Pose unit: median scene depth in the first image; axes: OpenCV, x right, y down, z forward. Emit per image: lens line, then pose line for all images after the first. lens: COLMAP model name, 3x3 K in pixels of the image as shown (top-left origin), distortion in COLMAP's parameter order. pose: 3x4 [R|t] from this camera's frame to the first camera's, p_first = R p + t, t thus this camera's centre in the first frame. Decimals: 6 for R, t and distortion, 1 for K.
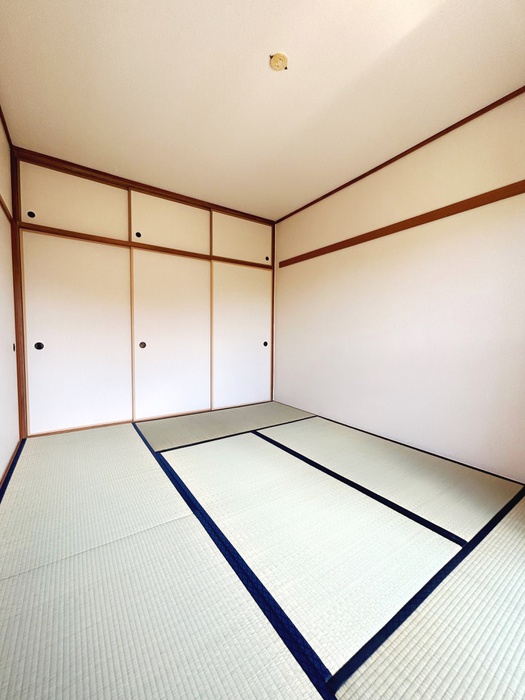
lens RADIAL K [[281.6, 0, 260.8], [0, 281.6, 349.7], [0, 0, 1]] dist [-0.004859, 0.001385]
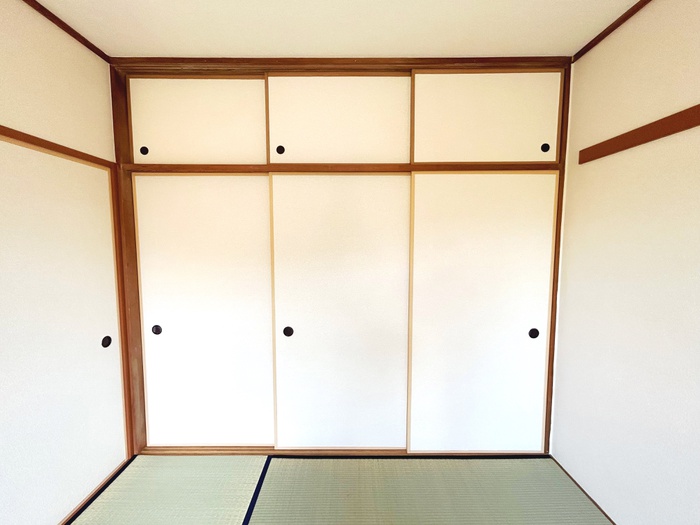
lens RADIAL K [[281.6, 0, 350.2], [0, 281.6, 264.5], [0, 0, 1]] dist [-0.004859, 0.001385]
pose [[0.826392, 0.033473, -0.562100, 0.026144], [-0.021474, 0.999379, 0.027942, -0.161101], [0.562686, -0.011020, 0.826597, 0.509209]]
